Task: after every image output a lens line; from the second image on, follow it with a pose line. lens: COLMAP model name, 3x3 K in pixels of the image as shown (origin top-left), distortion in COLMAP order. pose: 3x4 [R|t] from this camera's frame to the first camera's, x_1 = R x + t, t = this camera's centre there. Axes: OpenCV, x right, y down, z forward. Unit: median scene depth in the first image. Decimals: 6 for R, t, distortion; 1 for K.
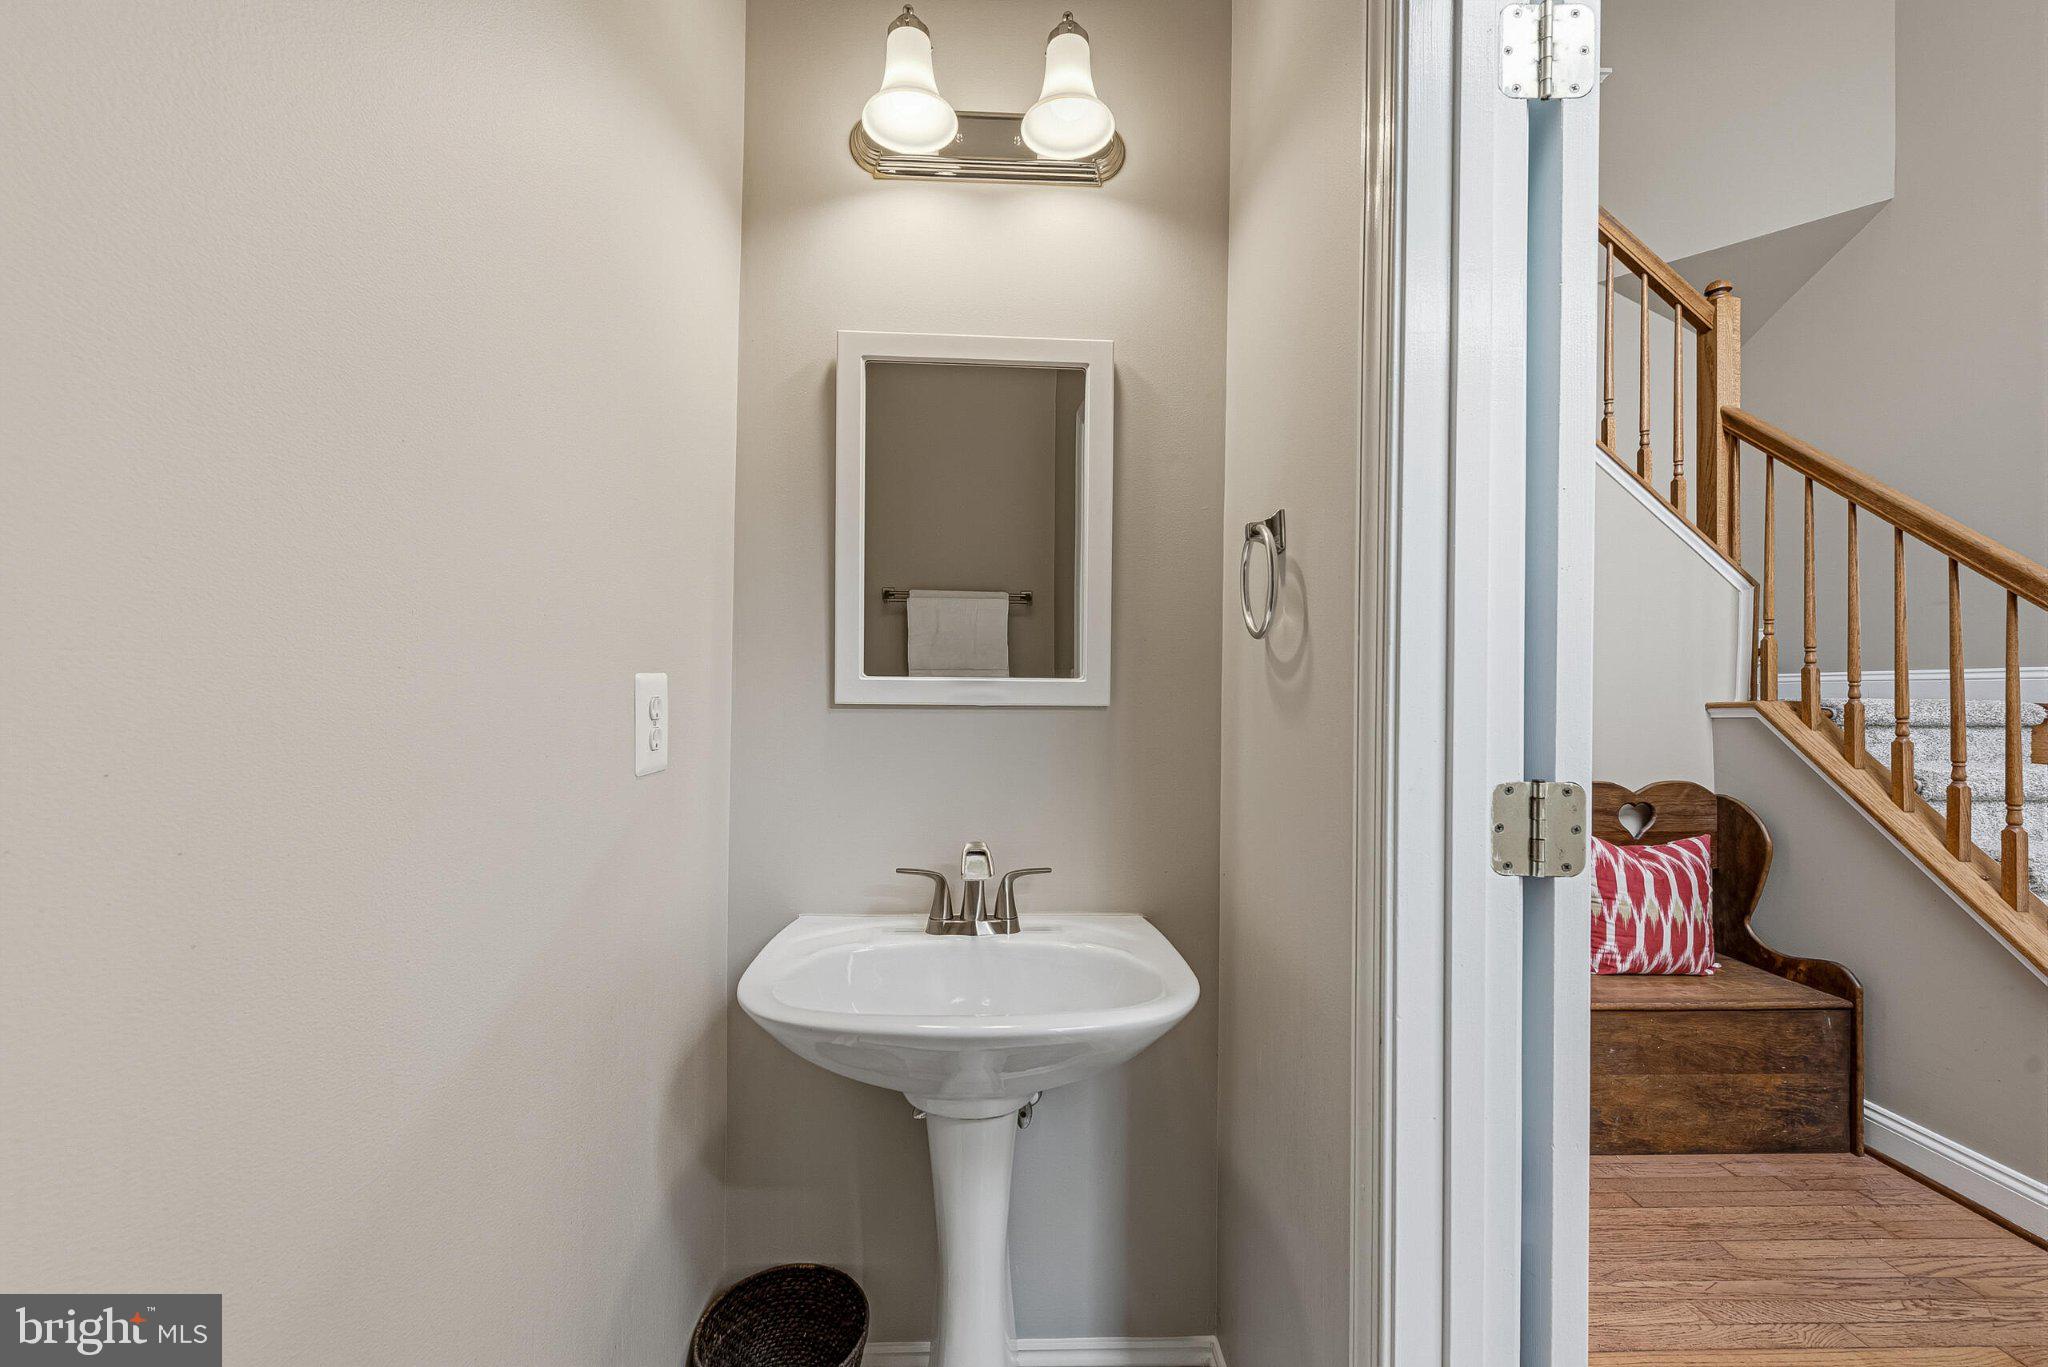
lens RADIAL K [[792.8, 0, 1027.1], [0, 792.8, 686.9], [0, 0, 1]] dist [0.007718, -0.002974]
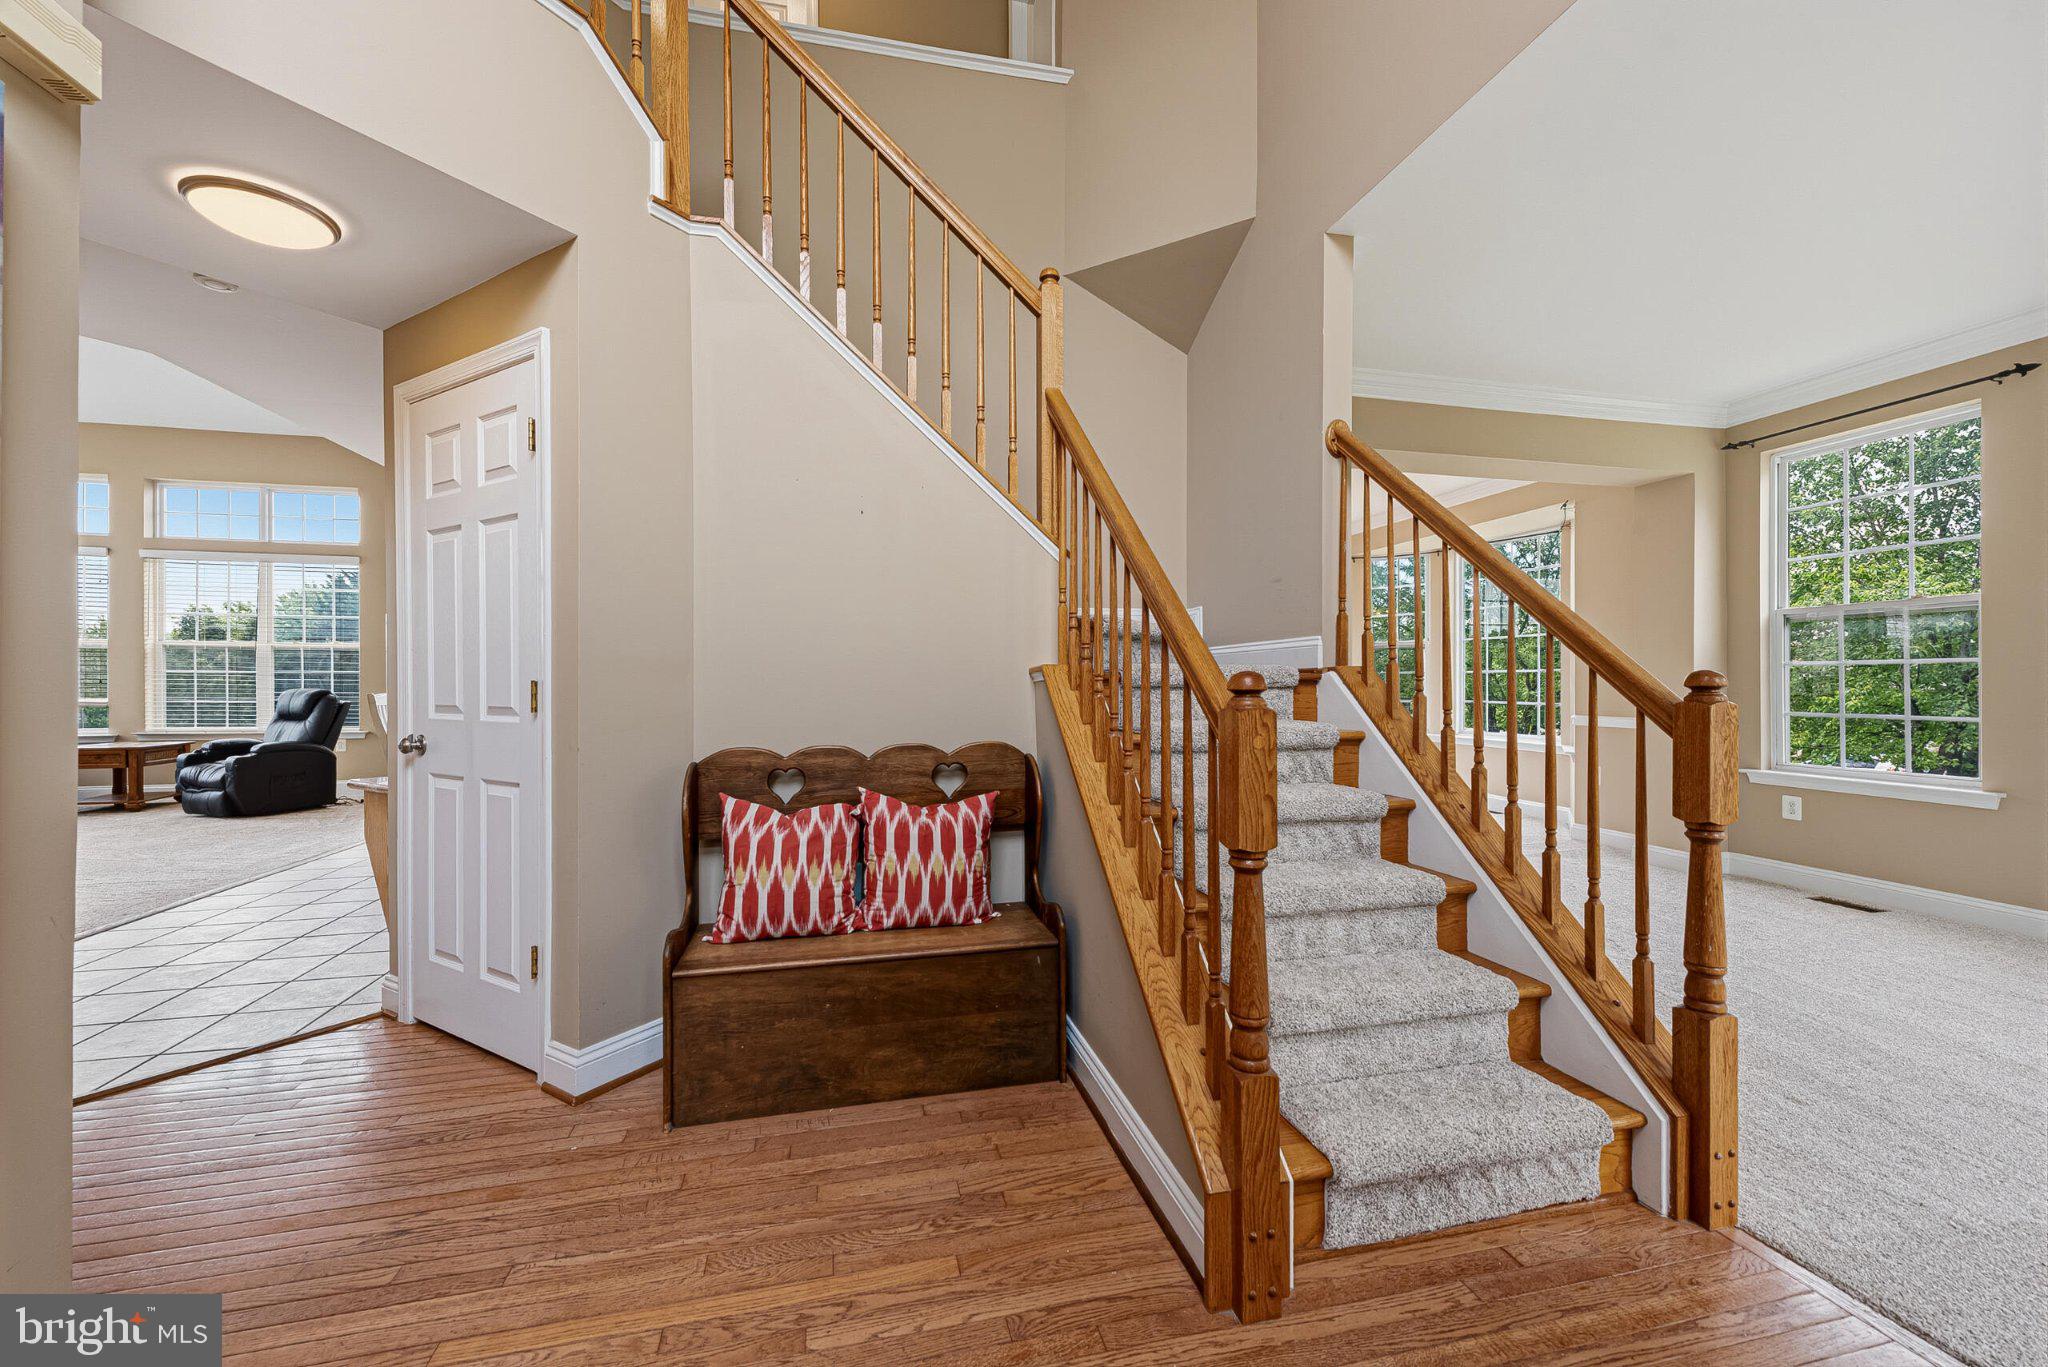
lens RADIAL K [[792.8, 0, 1020.8], [0, 792.8, 686.6], [0, 0, 1]] dist [0.007718, -0.002974]
pose [[0.977071, -0.004742, 0.212863, 0.757218], [0.003396, 0.999972, 0.006688, 0.047524], [-0.212889, -0.005811, 0.977059, -0.030868]]
